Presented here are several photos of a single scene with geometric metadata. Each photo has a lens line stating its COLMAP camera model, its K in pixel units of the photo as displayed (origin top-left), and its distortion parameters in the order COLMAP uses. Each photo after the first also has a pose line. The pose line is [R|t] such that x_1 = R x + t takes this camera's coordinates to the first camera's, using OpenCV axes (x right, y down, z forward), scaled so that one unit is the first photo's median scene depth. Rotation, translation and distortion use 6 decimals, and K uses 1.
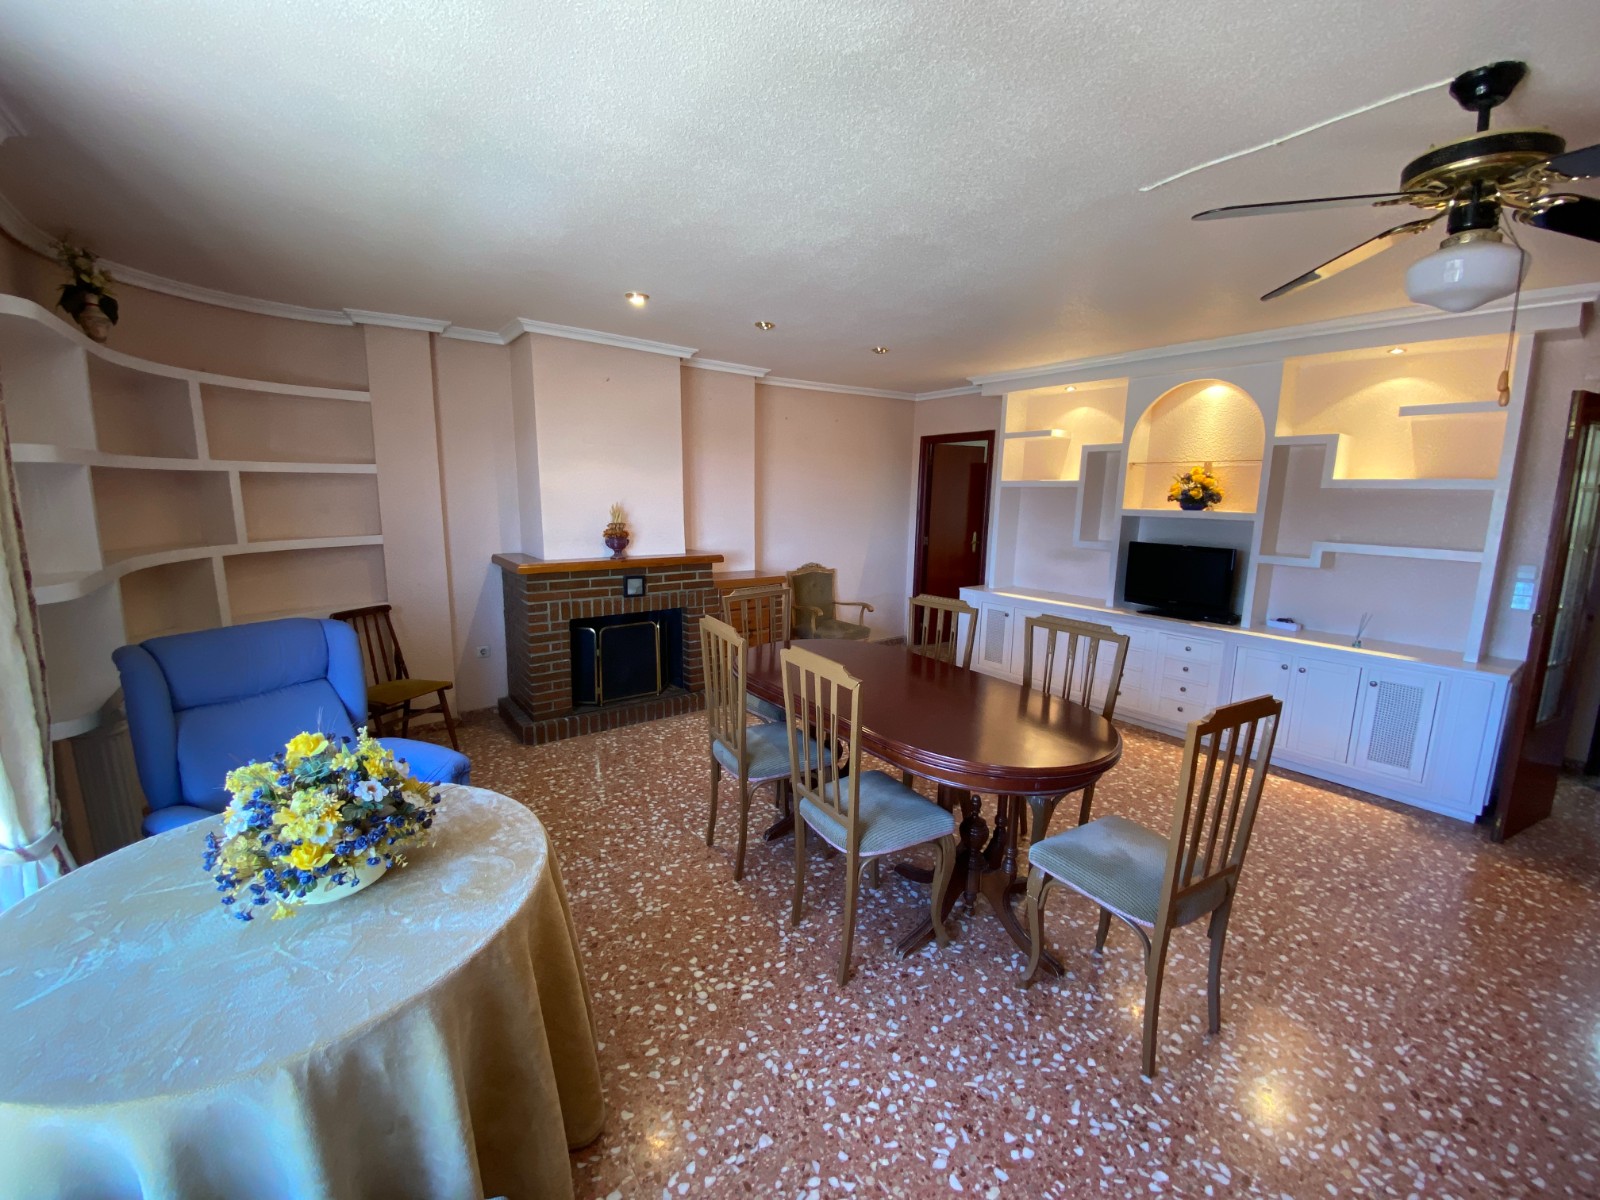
lens RADIAL K [[646.2, 0, 794.9], [0, 646.2, 606.5], [0, 0, 1]] dist [0.014717, -0.017097]
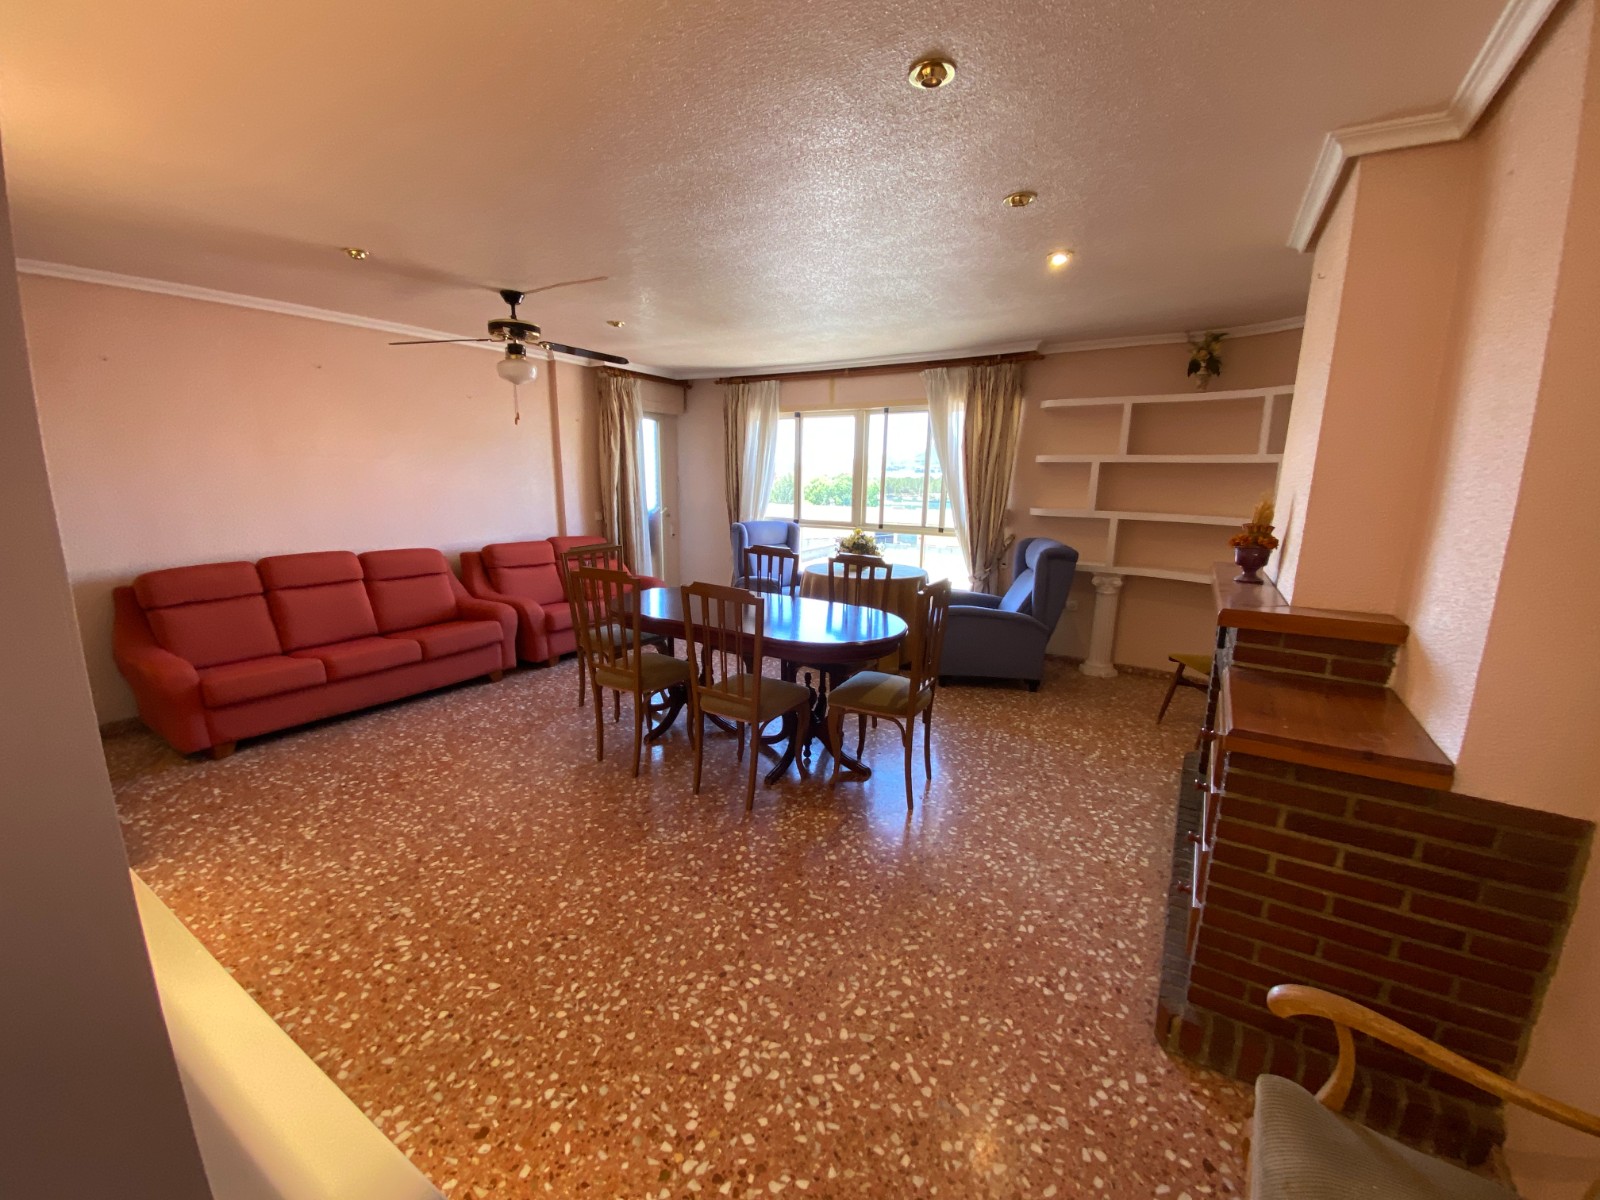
lens RADIAL K [[646.2, 0, 795.9], [0, 646.2, 606.7], [0, 0, 1]] dist [0.014717, -0.017097]
pose [[-0.927358, 0.047647, -0.371128, 0.354230], [-0.093773, 0.930612, 0.353790, -0.231443], [0.362233, 0.362892, -0.858543, 1.388379]]
